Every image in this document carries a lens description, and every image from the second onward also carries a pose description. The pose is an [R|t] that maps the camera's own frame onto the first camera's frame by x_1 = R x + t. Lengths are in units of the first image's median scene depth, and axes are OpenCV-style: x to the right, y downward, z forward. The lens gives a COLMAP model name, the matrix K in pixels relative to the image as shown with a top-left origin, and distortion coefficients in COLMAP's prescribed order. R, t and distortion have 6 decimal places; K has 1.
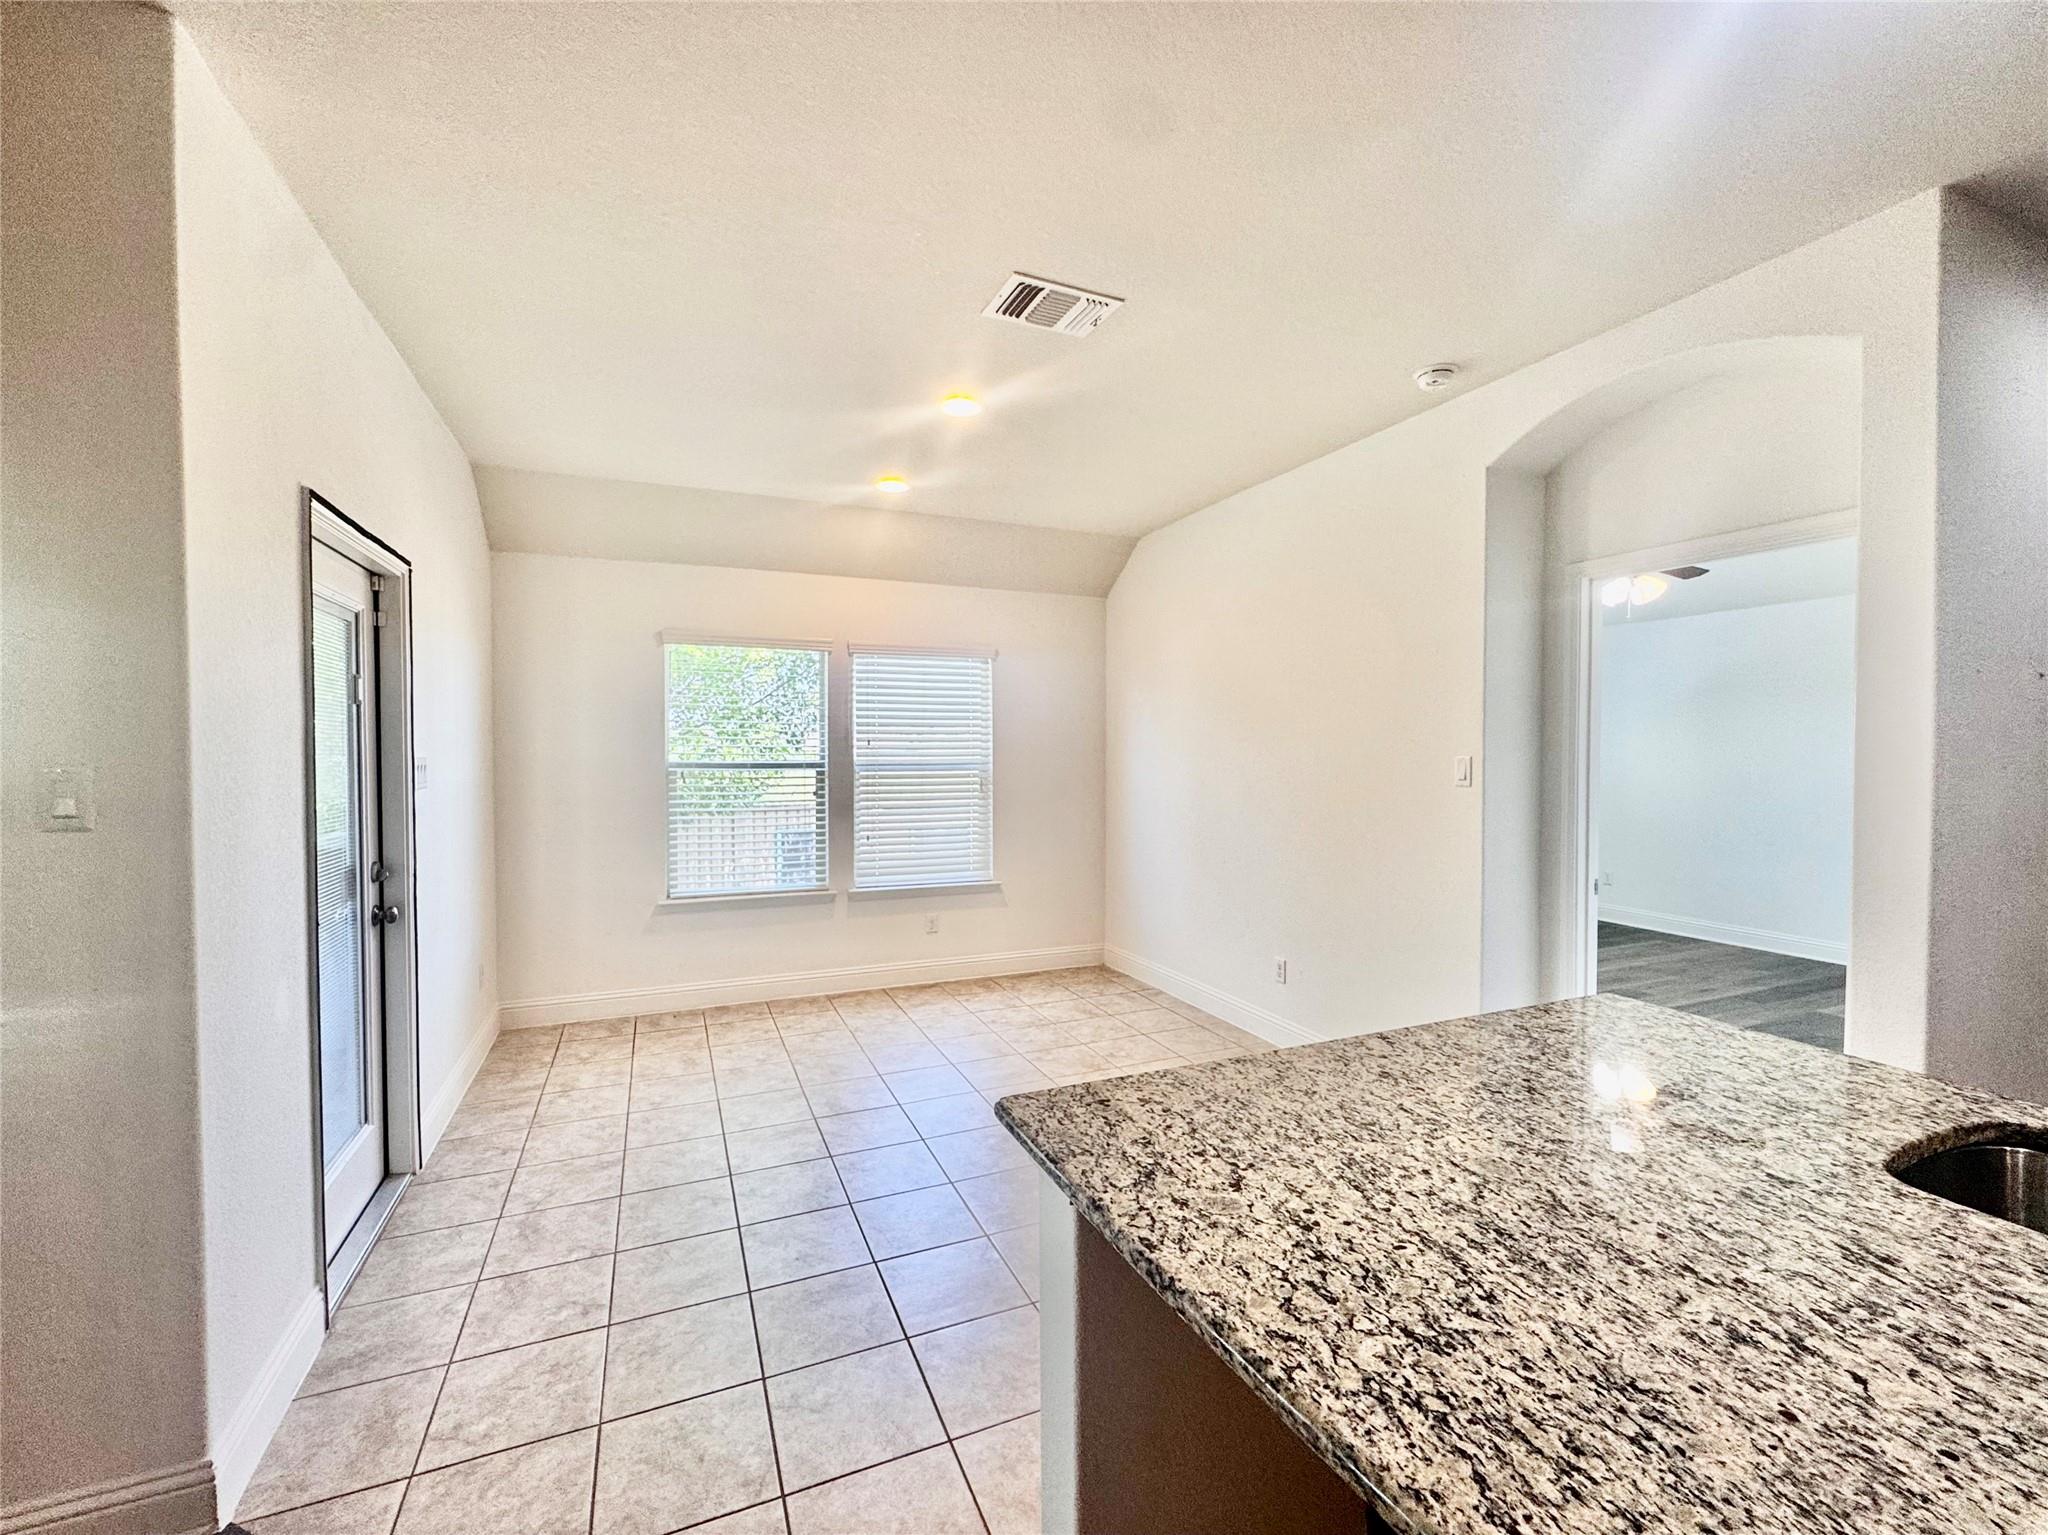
lens RADIAL K [[847.0, 0, 1024.0], [0, 847.0, 767.5], [0, 0, 1]] dist [0.000983, -0.000520]
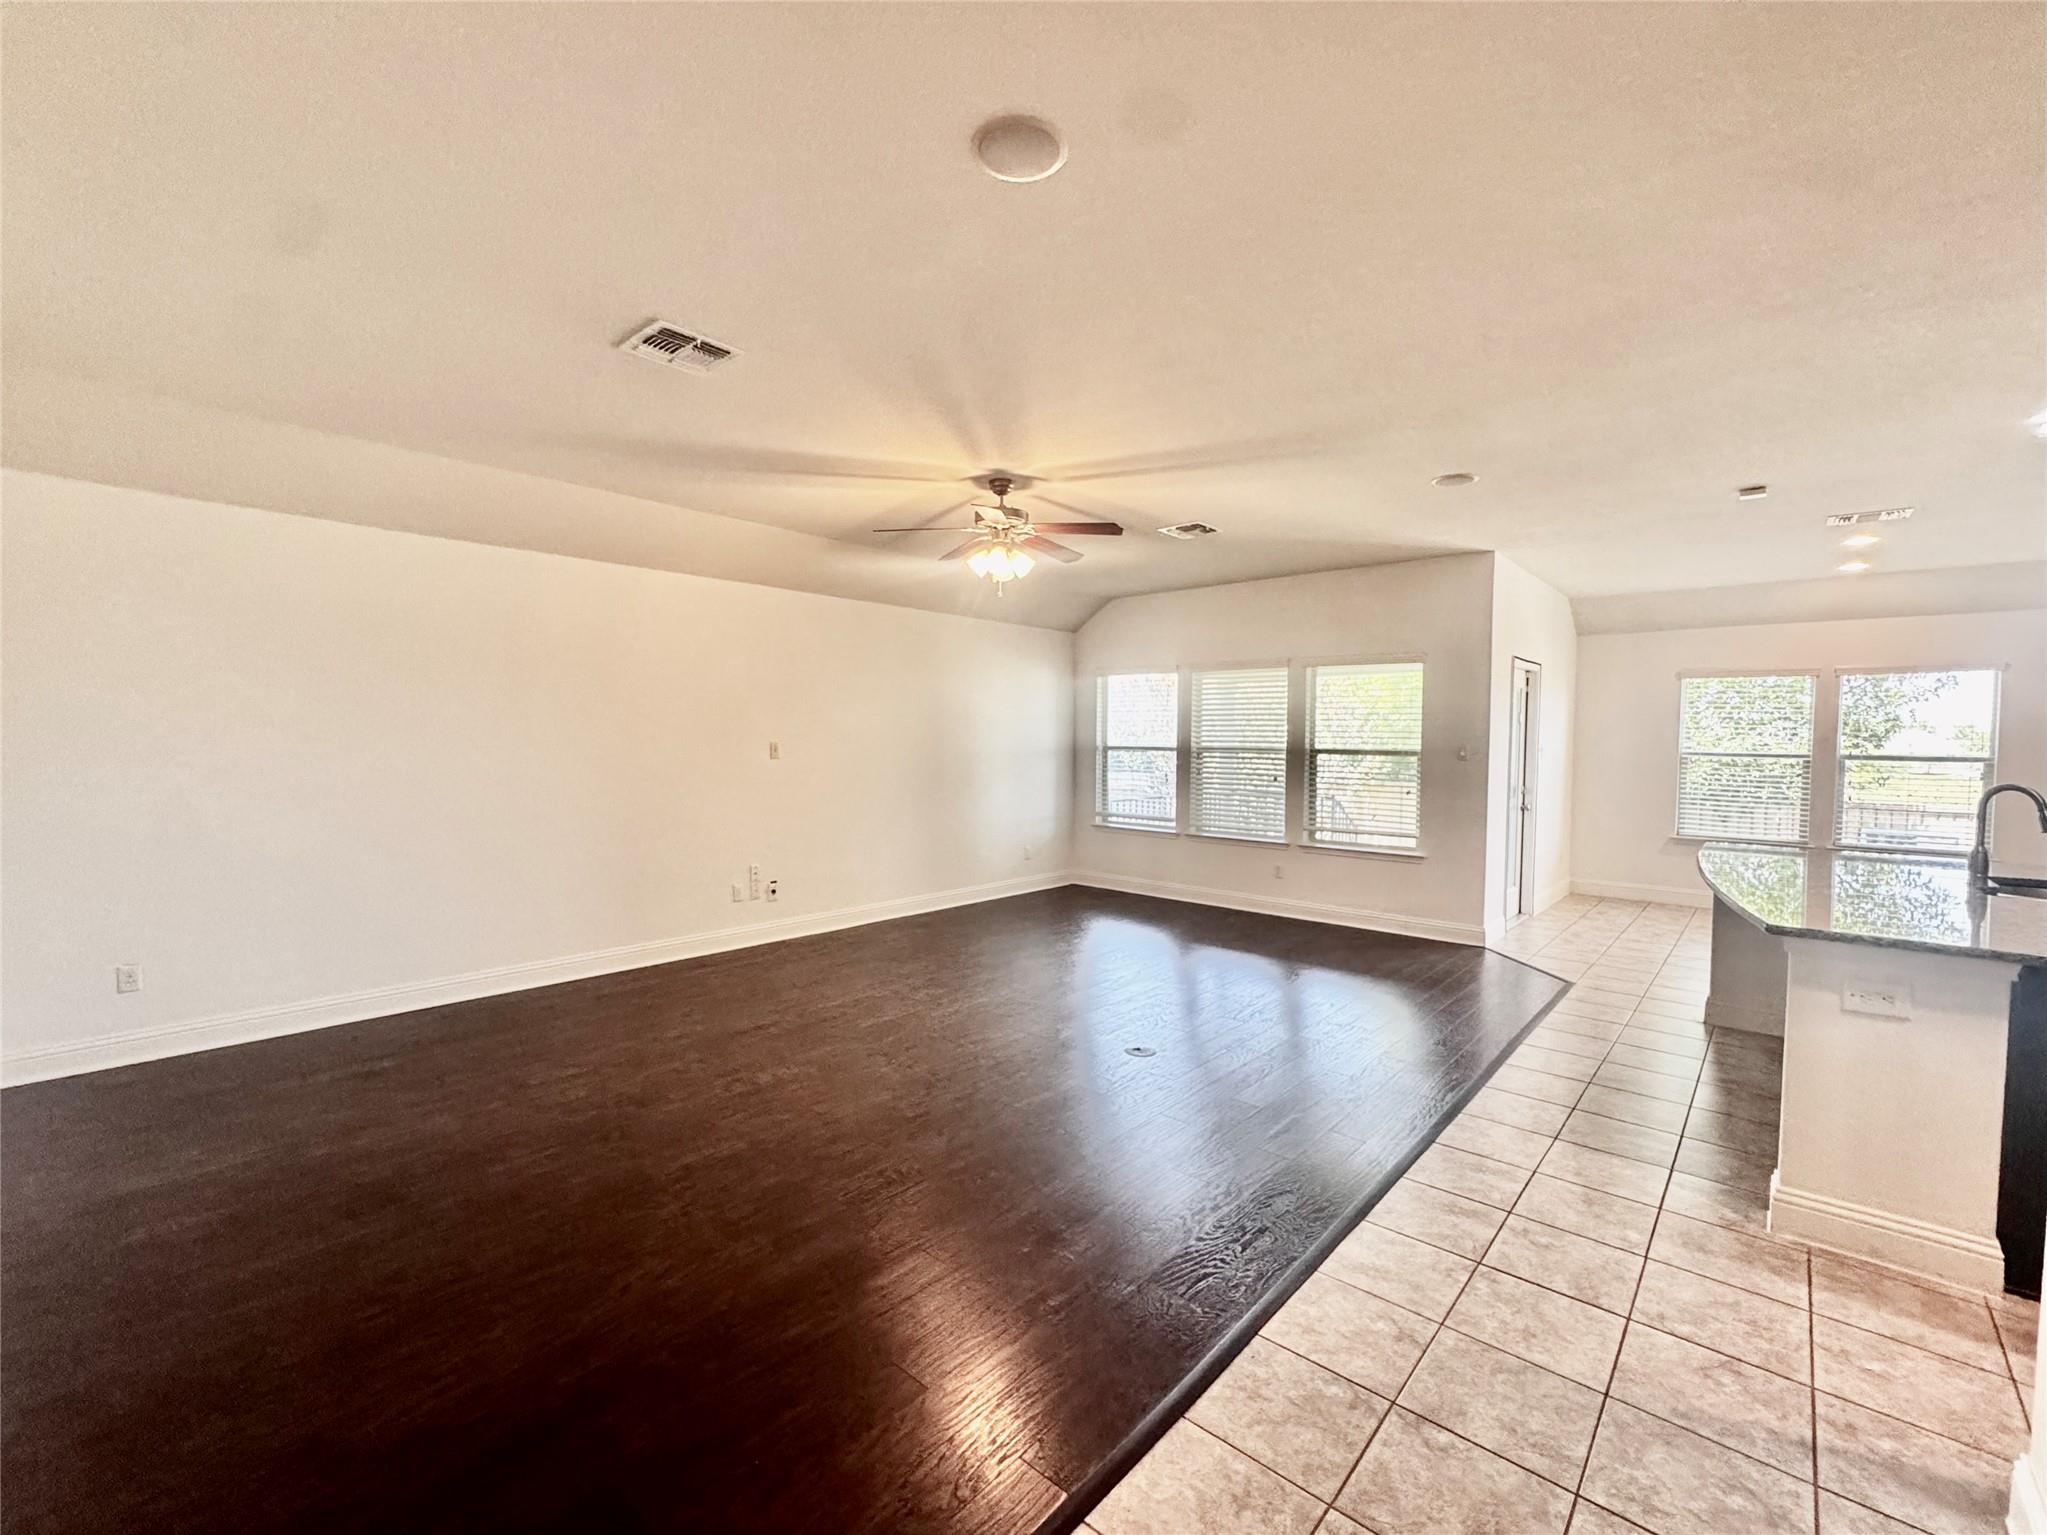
lens RADIAL K [[846.6, 0, 1023.5], [0, 846.6, 767.5], [0, 0, 1]] dist [0.000983, -0.000520]
pose [[0.413772, 0.038663, -0.909559, 2.411467], [-0.024933, 0.999204, 0.031132, 0.019256], [0.910039, 0.009796, 0.414407, -3.687067]]
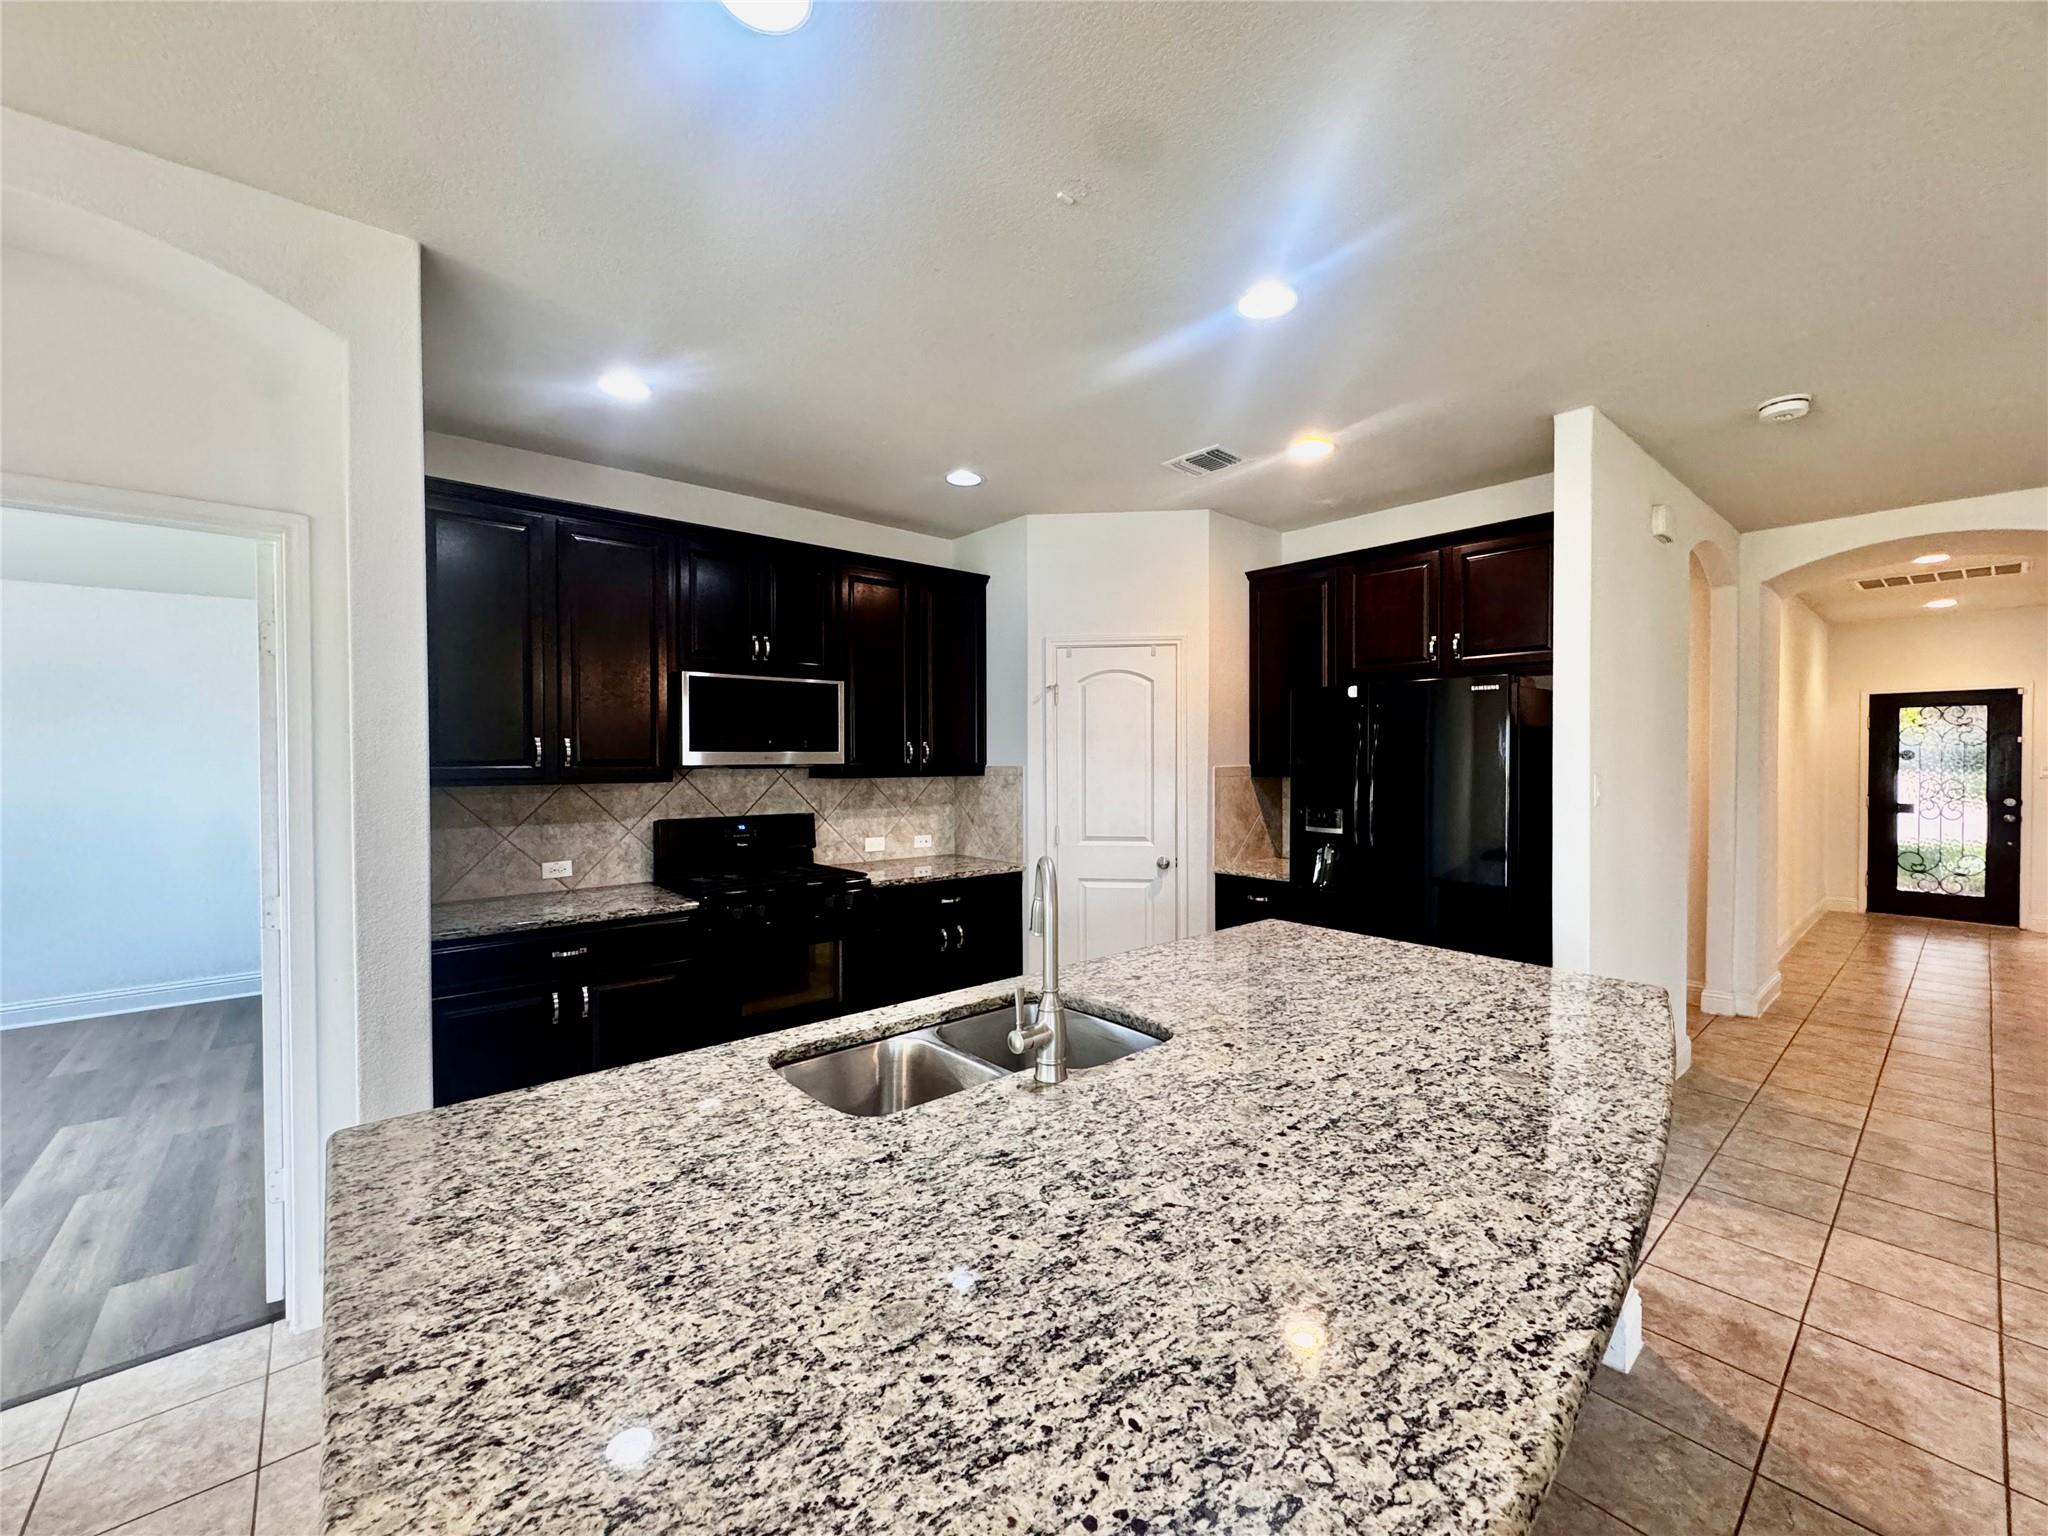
lens RADIAL K [[822.1, 0, 1024.0], [0, 822.1, 768.0], [0, 0, 1]] dist [-0.003464, -0.000519]
pose [[-0.297117, -0.012680, 0.954757, -0.209948], [0.022879, 0.999530, 0.020394, -0.060707], [-0.954567, 0.027904, -0.296687, 1.058795]]
